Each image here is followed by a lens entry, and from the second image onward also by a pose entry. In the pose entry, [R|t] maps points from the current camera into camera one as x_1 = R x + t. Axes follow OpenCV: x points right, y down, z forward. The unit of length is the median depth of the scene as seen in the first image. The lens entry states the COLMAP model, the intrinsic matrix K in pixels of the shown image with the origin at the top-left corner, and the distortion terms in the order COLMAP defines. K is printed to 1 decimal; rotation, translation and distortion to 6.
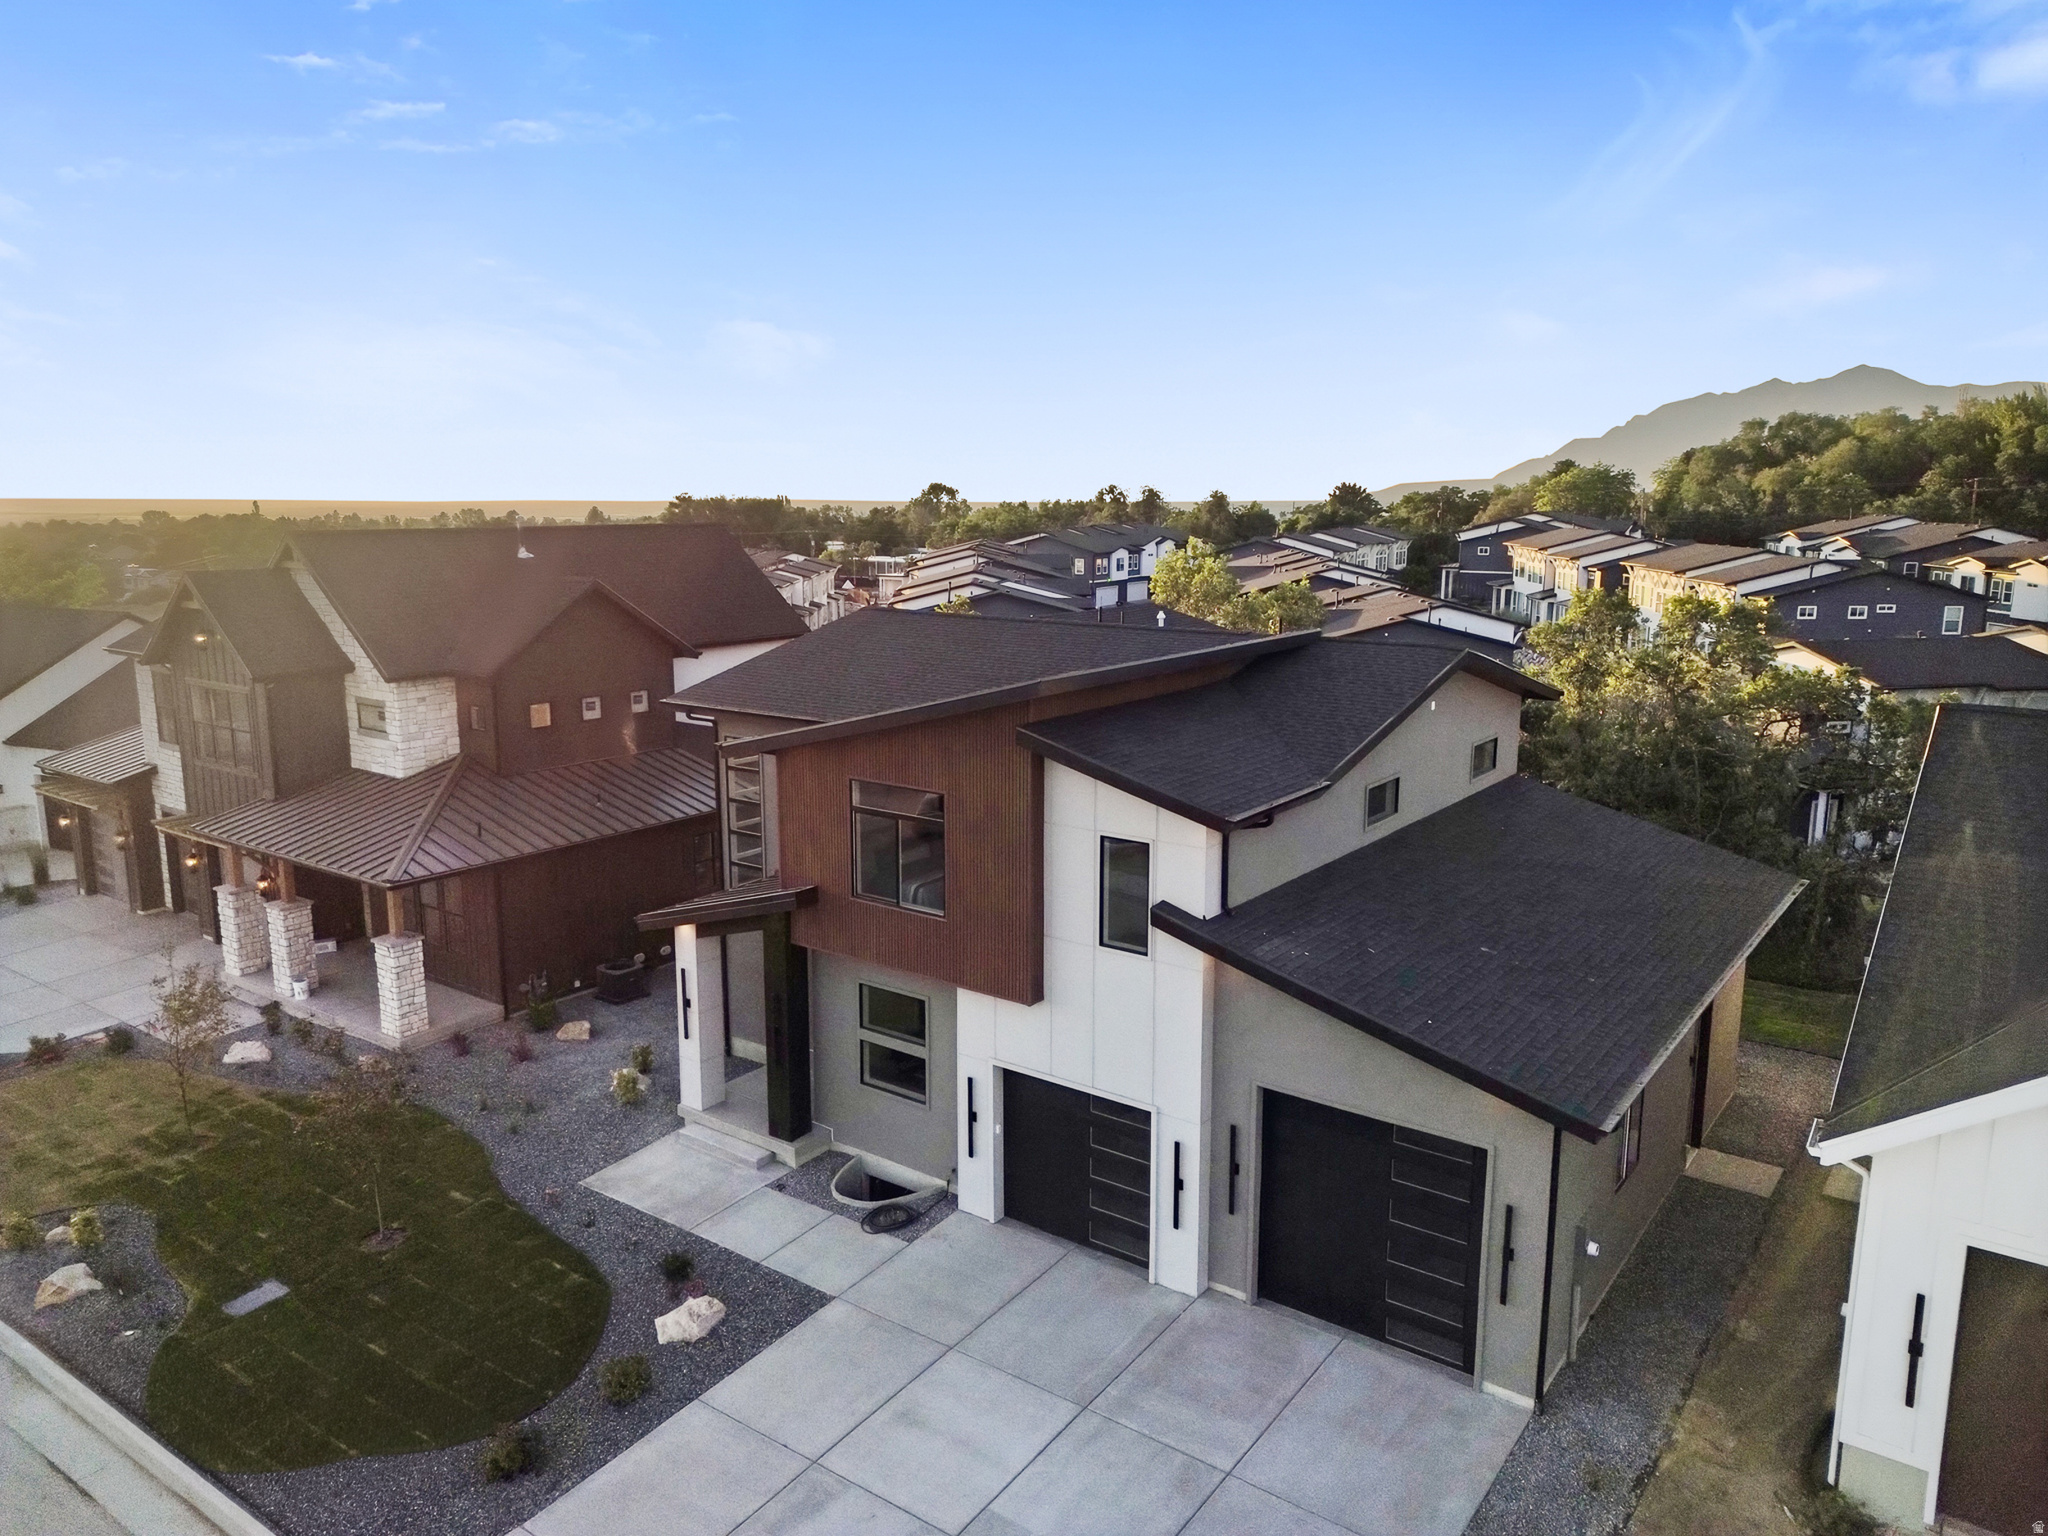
lens RADIAL K [[1443.0, 0, 1024.0], [0, 1443.0, 768.0], [0, 0, 1]] dist [0.059954, -0.052155]
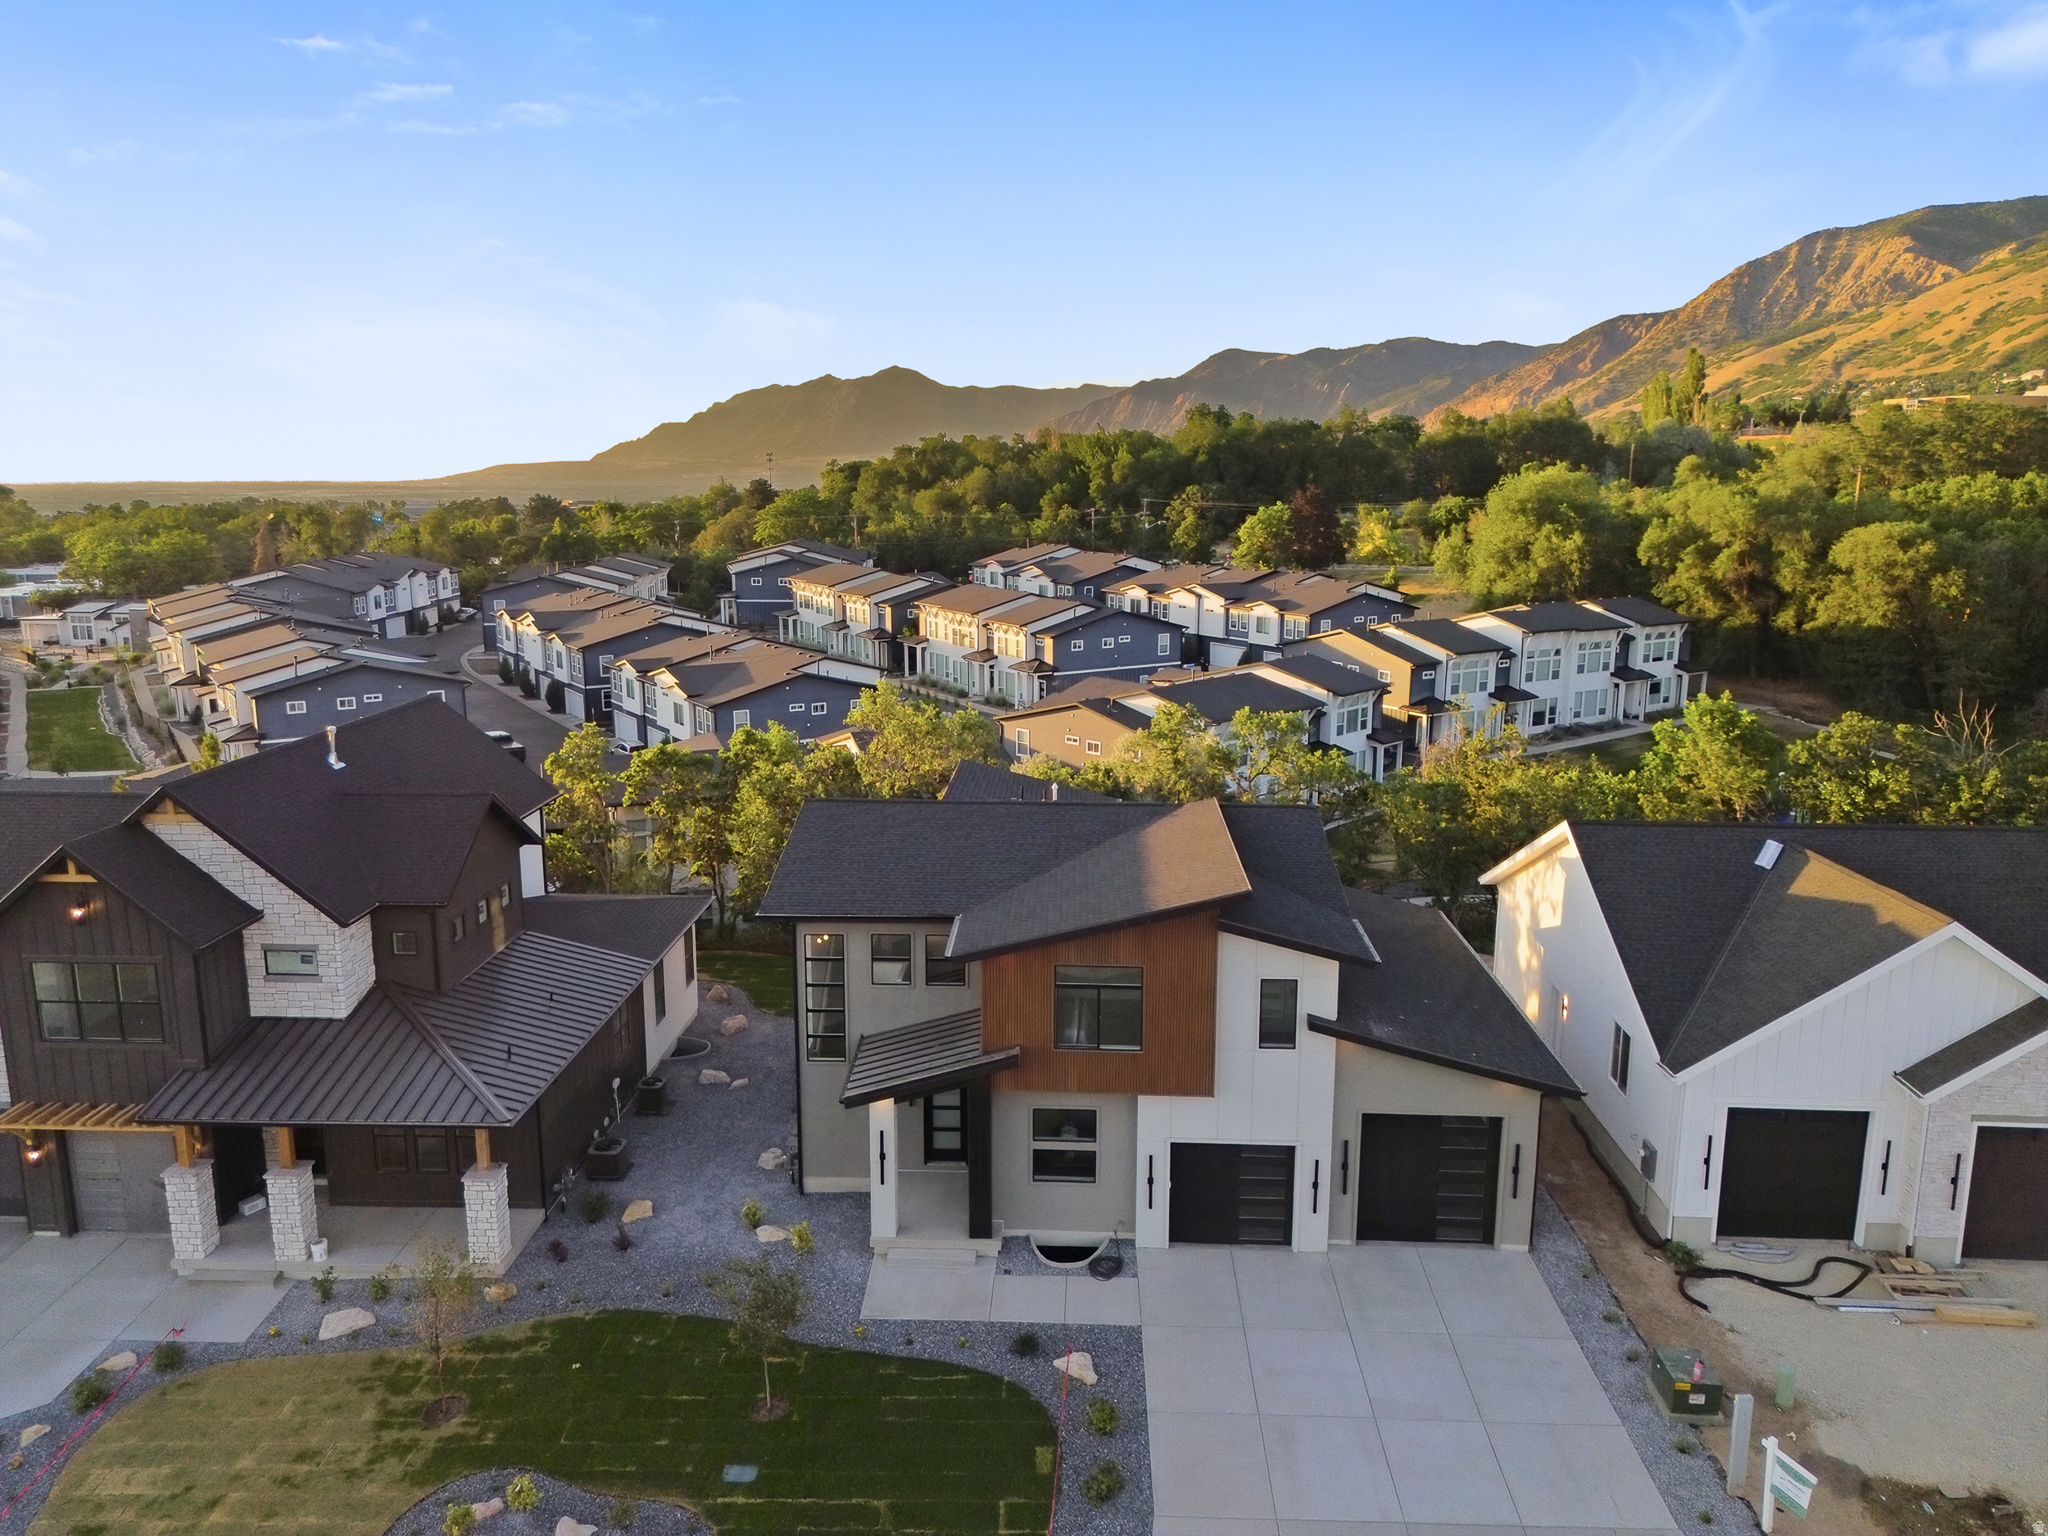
lens RADIAL K [[1430.9, 0, 1026.9], [0, 1430.9, 777.6], [0, 0, 1]] dist [0.074230, -0.075219]
pose [[0.828713, -0.115192, 0.547691, -0.745770], [0.104213, 0.993235, 0.051216, -0.209745], [-0.549886, 0.014633, 0.835112, -0.121796]]
